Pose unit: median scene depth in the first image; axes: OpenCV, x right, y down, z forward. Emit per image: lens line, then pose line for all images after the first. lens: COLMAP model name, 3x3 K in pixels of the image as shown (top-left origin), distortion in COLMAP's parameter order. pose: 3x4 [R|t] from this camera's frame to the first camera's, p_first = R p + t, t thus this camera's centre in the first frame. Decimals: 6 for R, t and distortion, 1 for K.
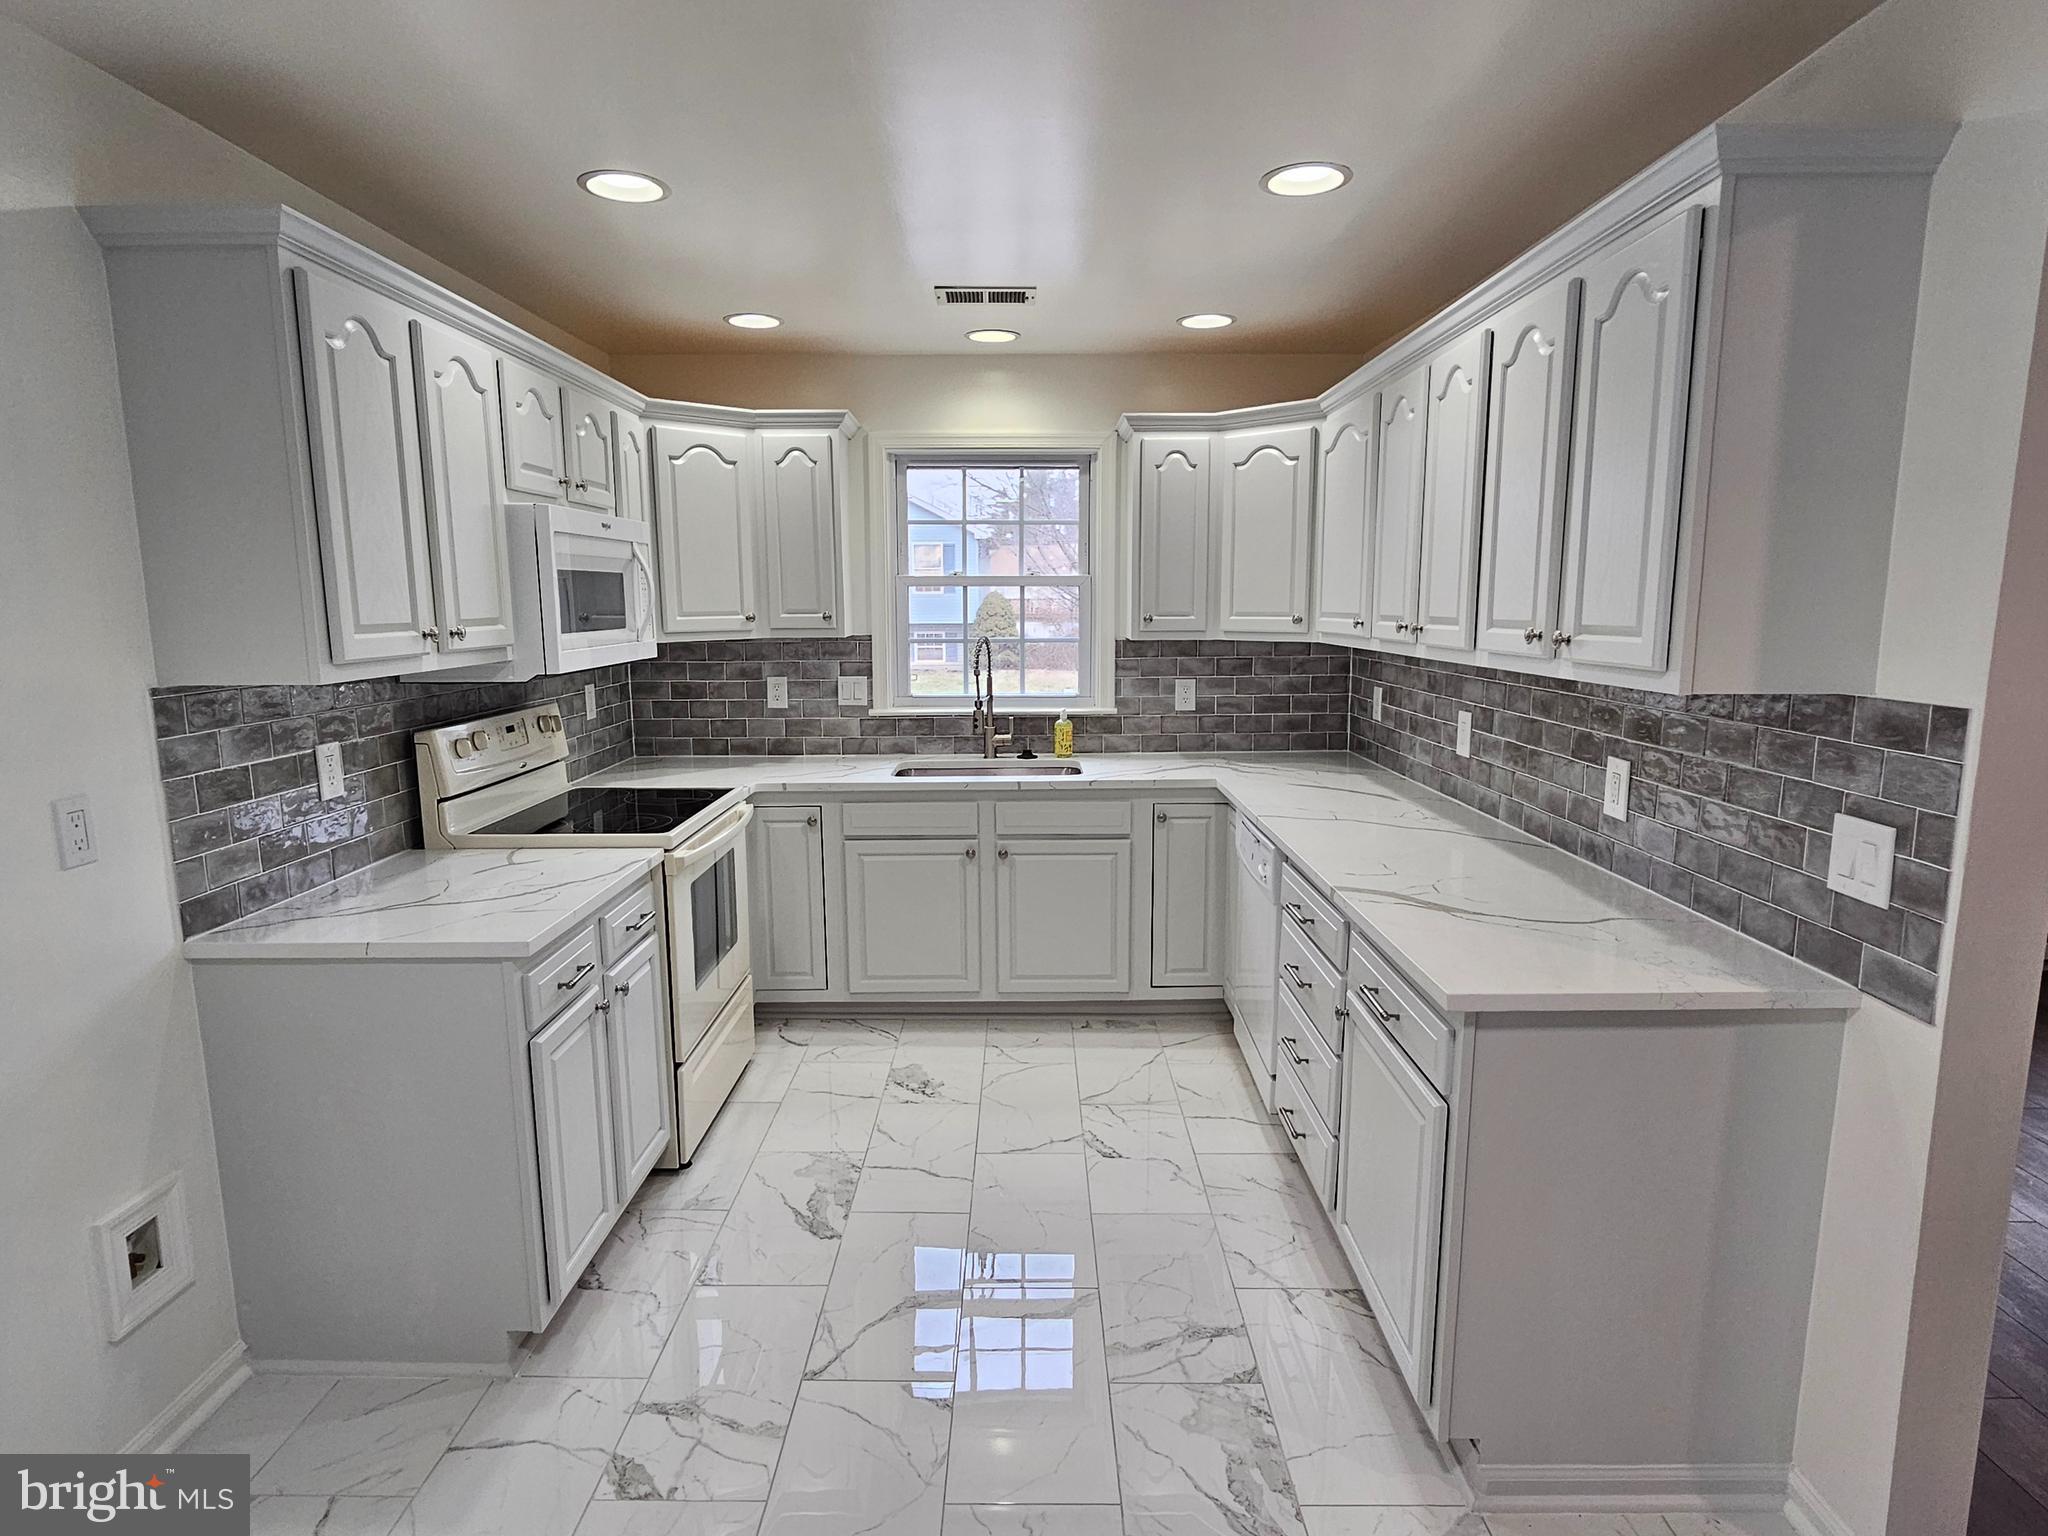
lens RADIAL K [[1117.8, 0, 1023.5], [0, 1117.8, 773.5], [0, 0, 1]] dist [-0.001709, -0.000978]
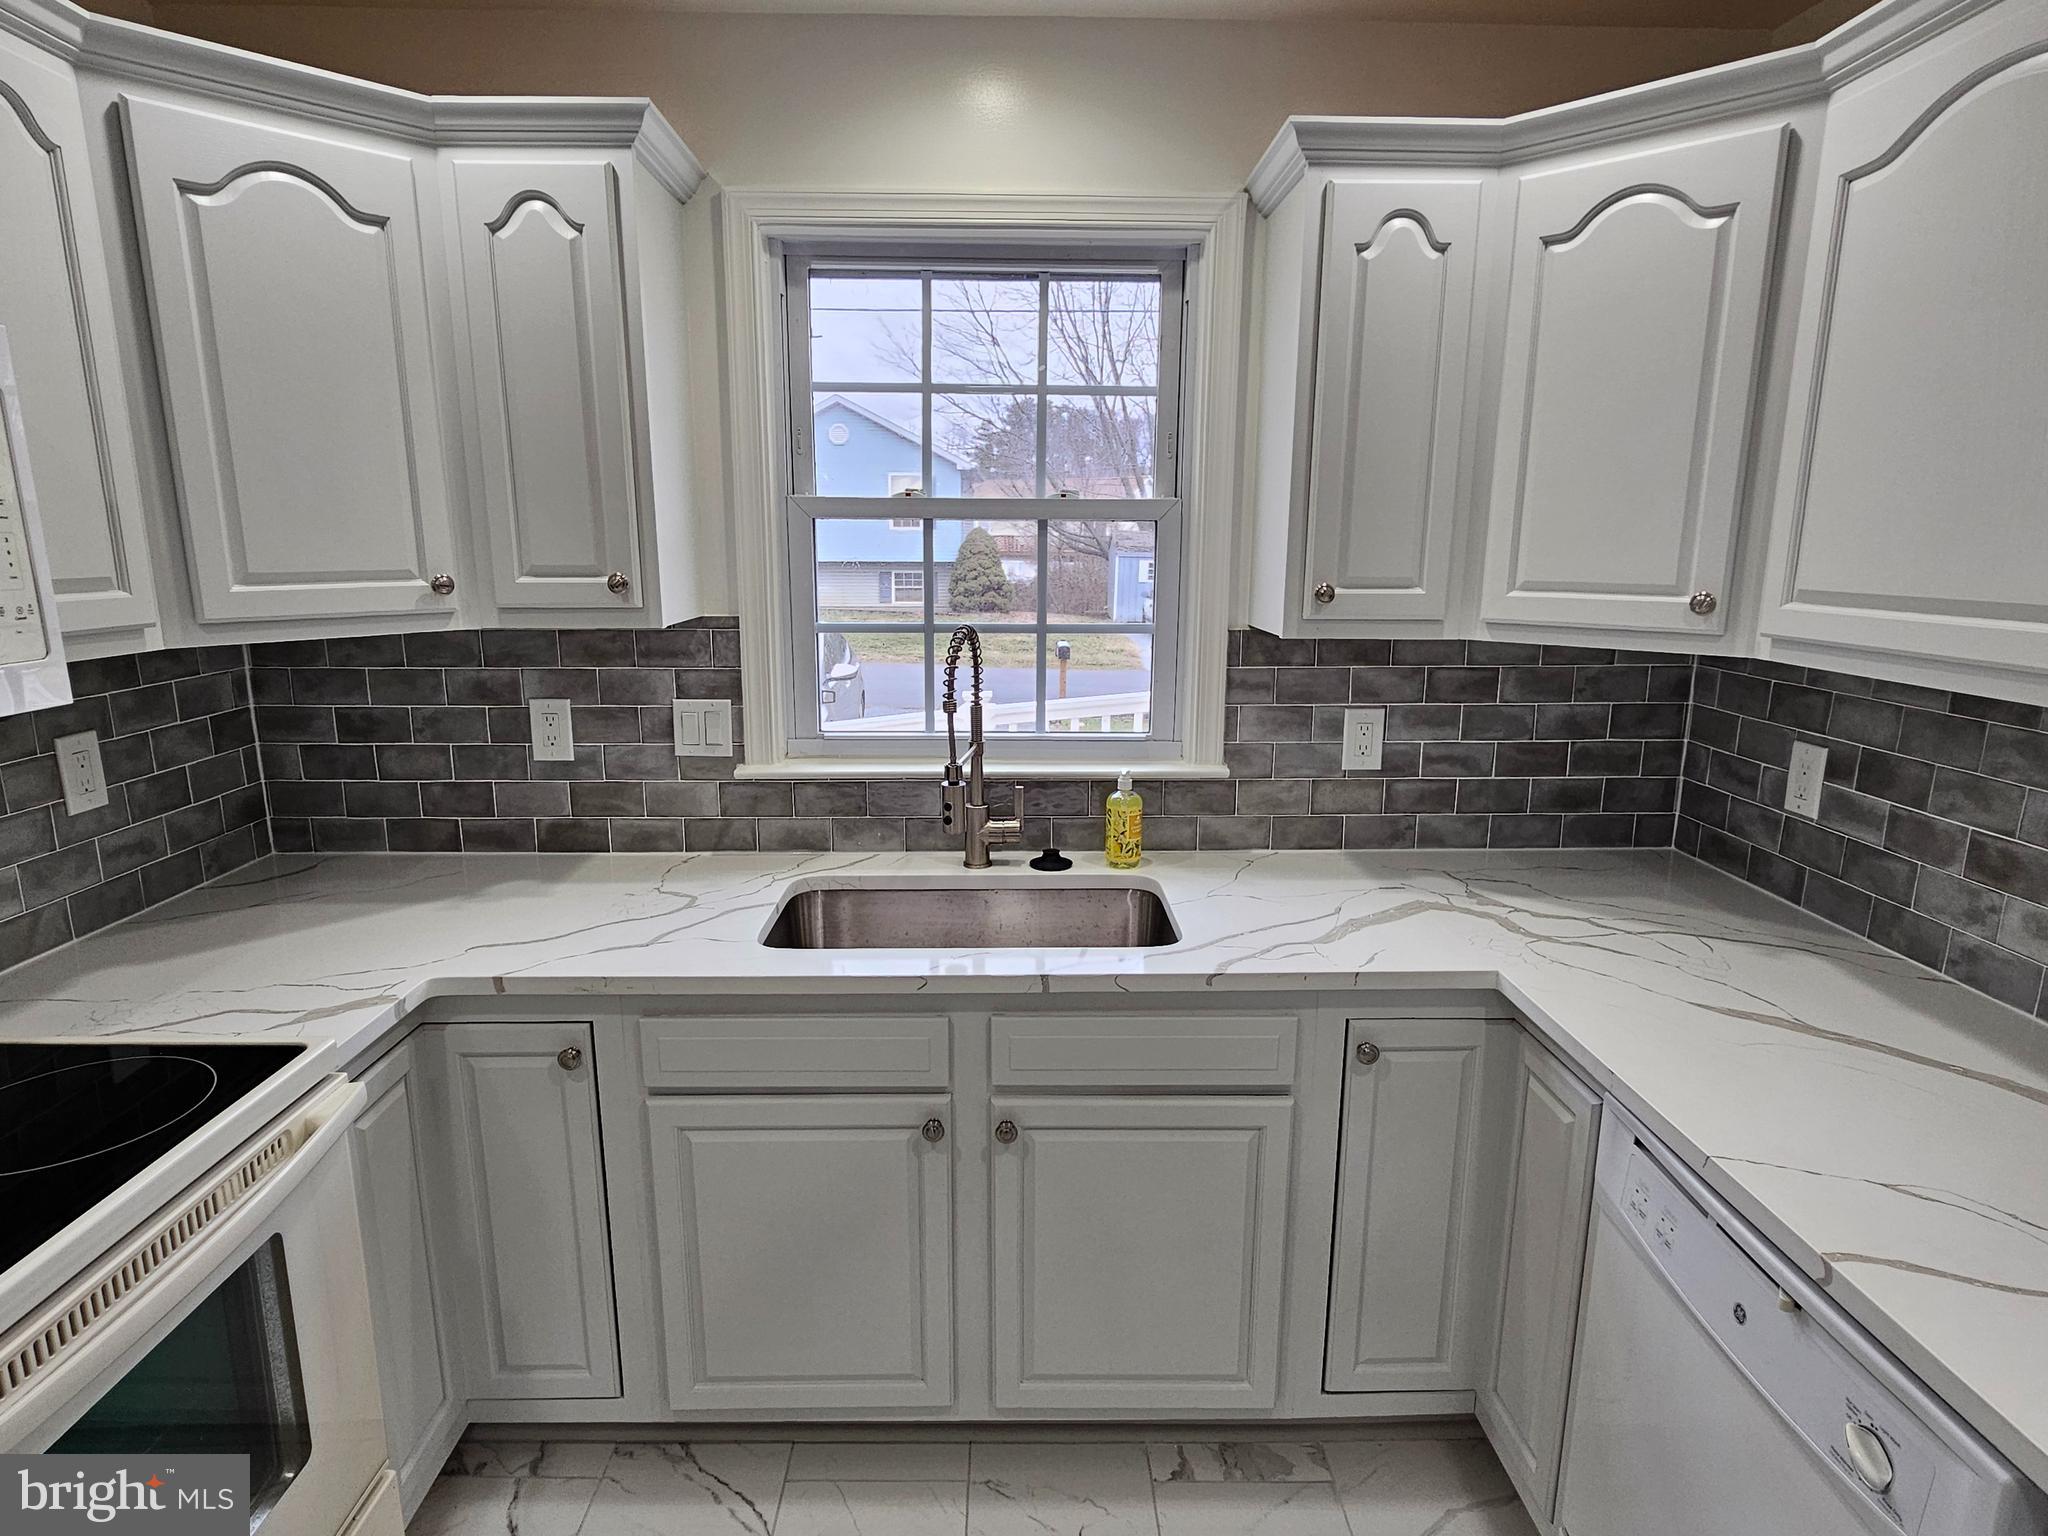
lens RADIAL K [[1117.8, 0, 1020.4], [0, 1117.8, 767.3], [0, 0, 1]] dist [-0.001709, -0.000978]
pose [[0.999890, 0.006147, 0.013491, -0.019487], [-0.006816, 0.998719, 0.050141, -0.093628], [-0.013165, -0.050228, 0.998651, 0.565547]]
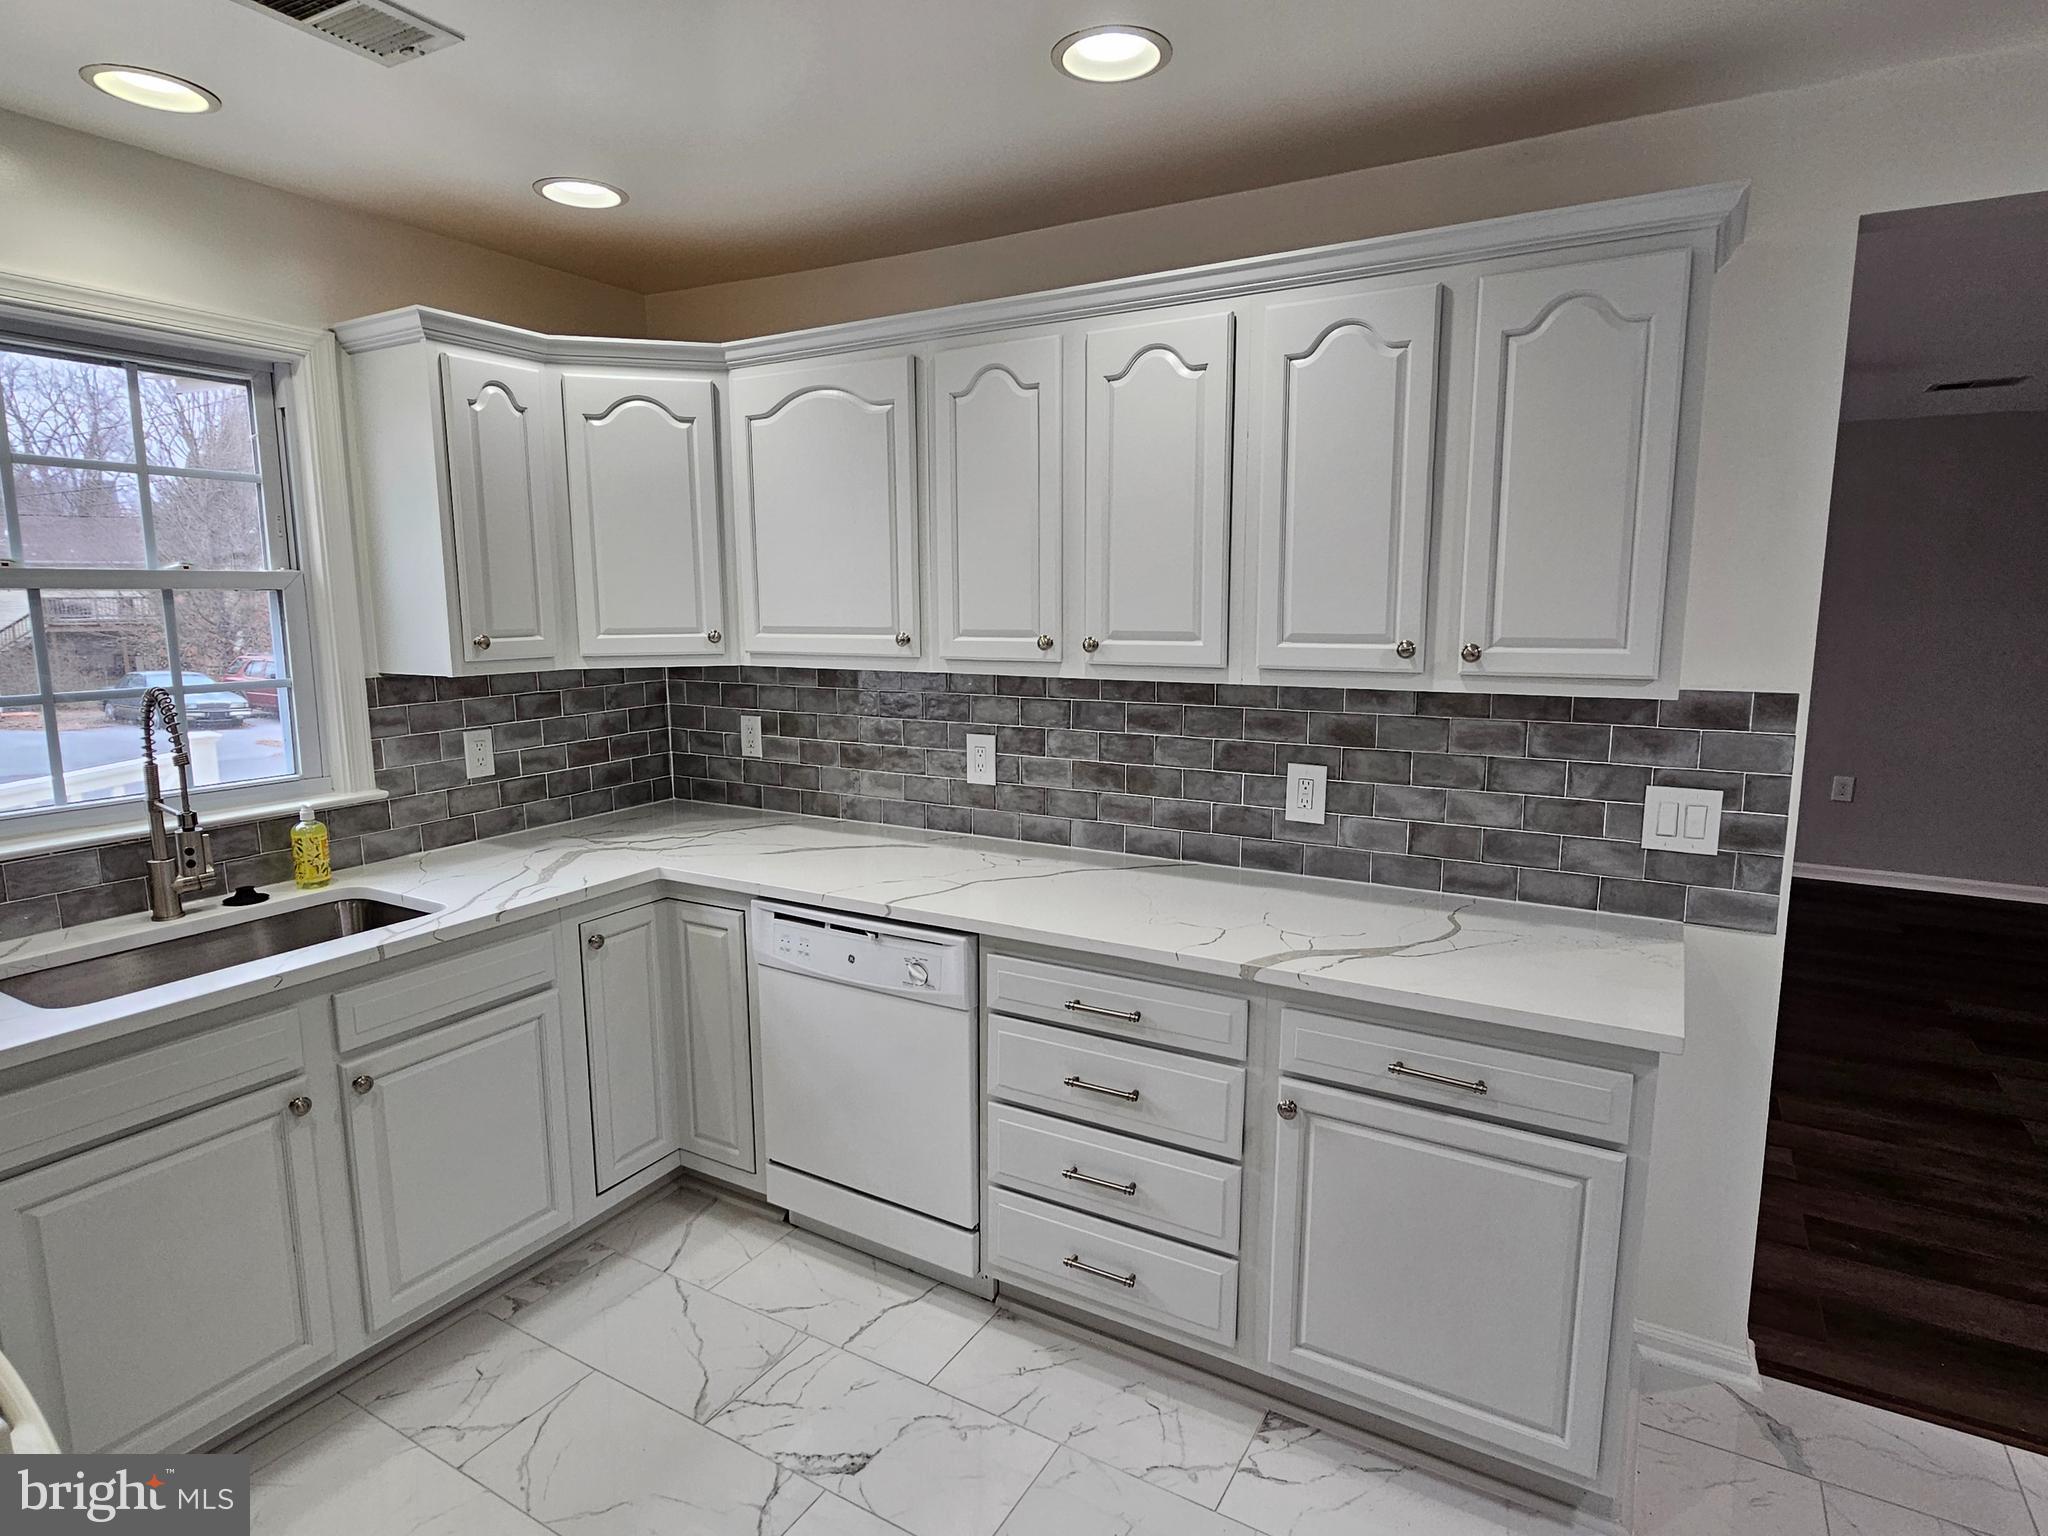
lens RADIAL K [[1117.8, 0, 1018.8], [0, 1117.8, 768.8], [0, 0, 1]] dist [-0.001709, -0.000978]
pose [[0.504090, -0.131150, 0.853635, -0.299879], [0.135774, 0.988146, 0.071639, -0.074726], [-0.852912, 0.079789, 0.515922, 0.435891]]
